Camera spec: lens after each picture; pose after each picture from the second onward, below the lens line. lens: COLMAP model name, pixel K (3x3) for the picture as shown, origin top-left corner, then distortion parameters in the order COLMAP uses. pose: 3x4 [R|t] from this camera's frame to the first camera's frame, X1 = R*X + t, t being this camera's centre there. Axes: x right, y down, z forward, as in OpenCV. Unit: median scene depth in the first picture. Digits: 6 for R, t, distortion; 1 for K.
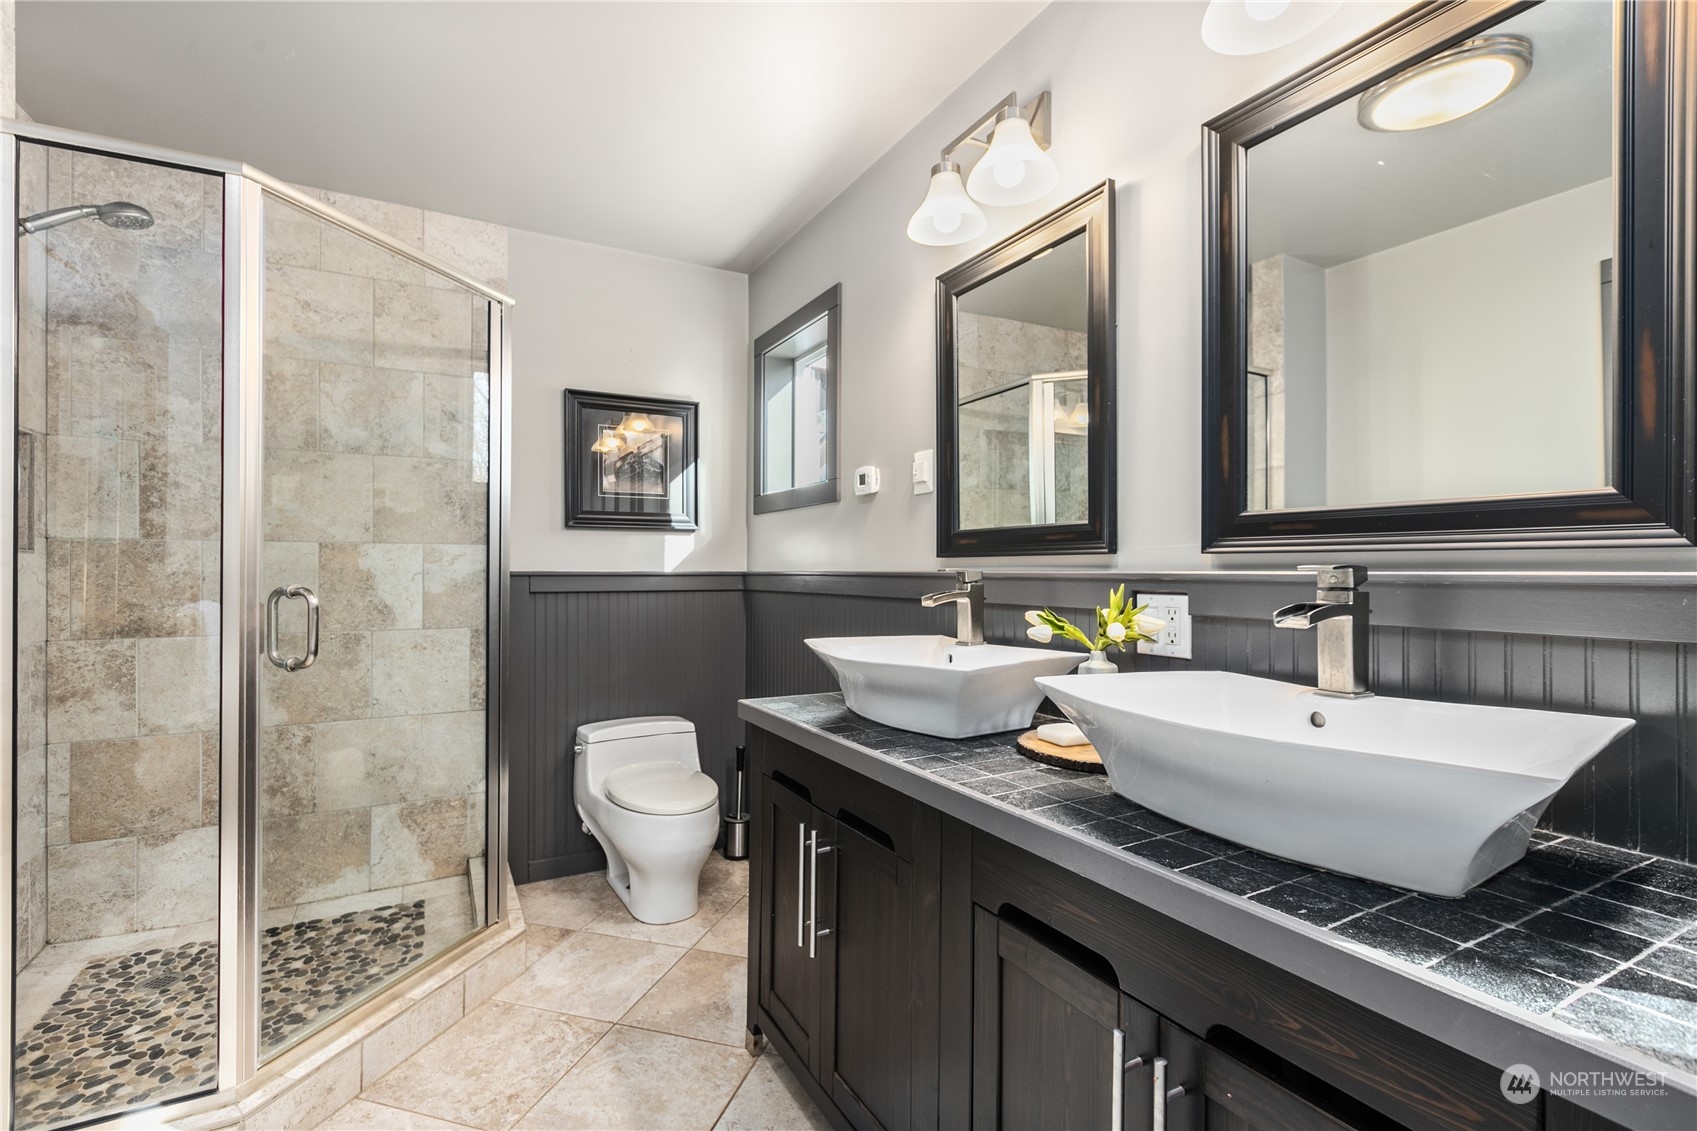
lens RADIAL K [[763.6, 0, 842.0], [0, 763.6, 567.6], [0, 0, 1]] dist [0.001403, 0.000073]
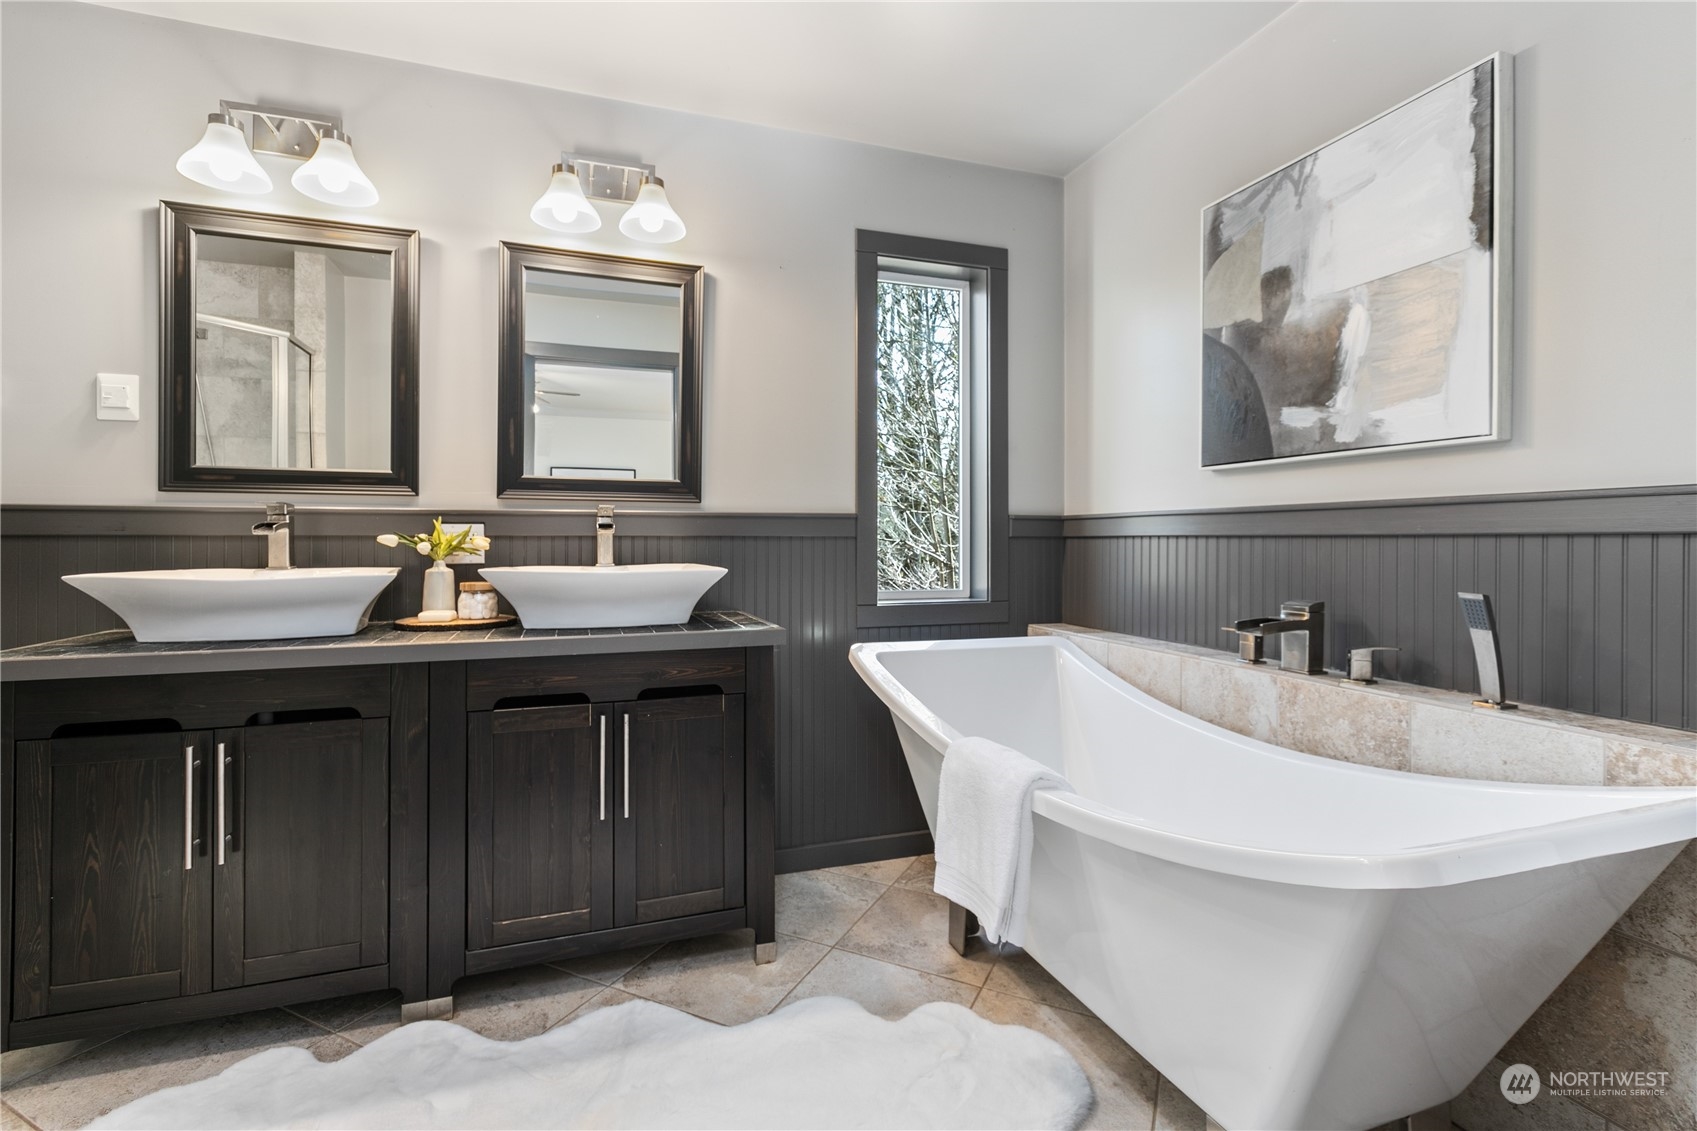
lens RADIAL K [[763.6, 0, 842.0], [0, 763.6, 567.6], [0, 0, 1]] dist [0.001403, 0.000073]
pose [[0.192574, -0.032627, 0.980740, -0.710970], [-0.004076, 0.999412, 0.034048, 0.050438], [-0.981274, -0.010554, 0.192328, -0.035582]]
